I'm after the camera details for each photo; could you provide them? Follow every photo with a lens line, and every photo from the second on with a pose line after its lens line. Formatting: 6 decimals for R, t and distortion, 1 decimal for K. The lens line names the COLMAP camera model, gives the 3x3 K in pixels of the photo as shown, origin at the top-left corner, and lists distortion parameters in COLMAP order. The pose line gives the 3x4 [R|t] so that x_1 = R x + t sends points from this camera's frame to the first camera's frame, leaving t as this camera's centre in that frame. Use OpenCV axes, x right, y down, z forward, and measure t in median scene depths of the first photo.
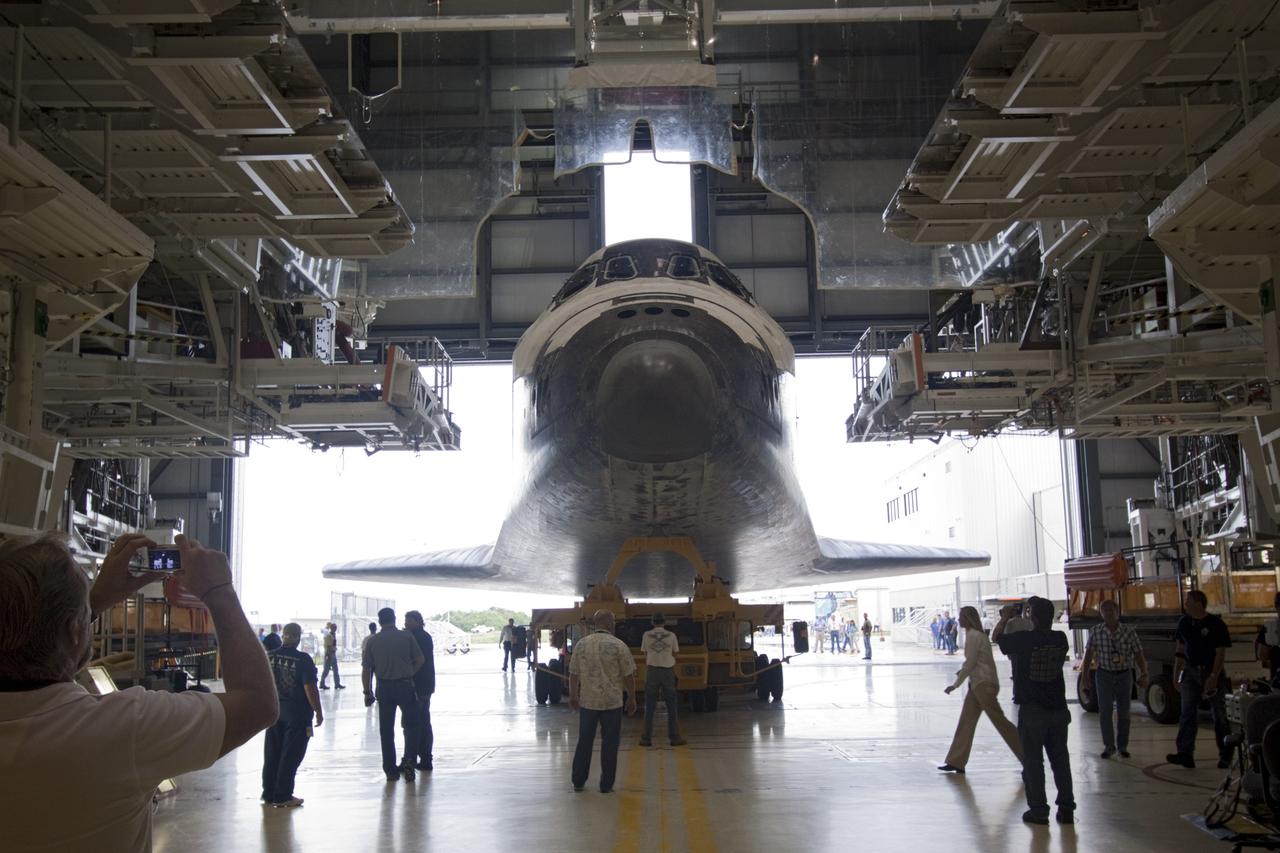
lens RADIAL K [[1279.9, 0, 639.3], [0, 1279.9, 430.0], [0, 0, 1]] dist [0.002060, 0.000000]
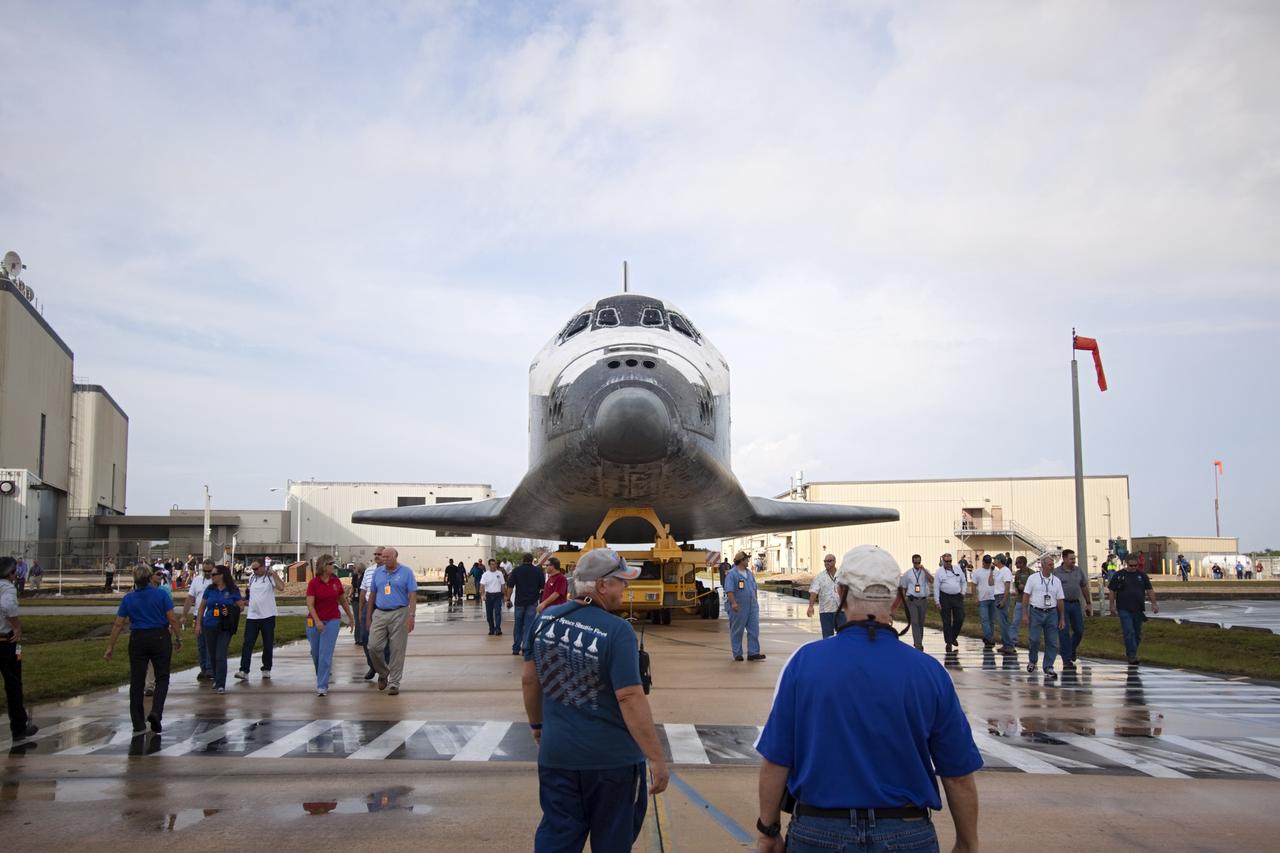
lens RADIAL K [[1279.9, 0, 640.2], [0, 1279.9, 424.3], [0, 0, 1]] dist [0.002060, 0.000000]
pose [[0.999599, 0.015759, 0.023538, -0.012555], [-0.016740, 0.998974, 0.042092, -0.080245], [-0.022851, -0.042469, 0.998836, -0.511759]]
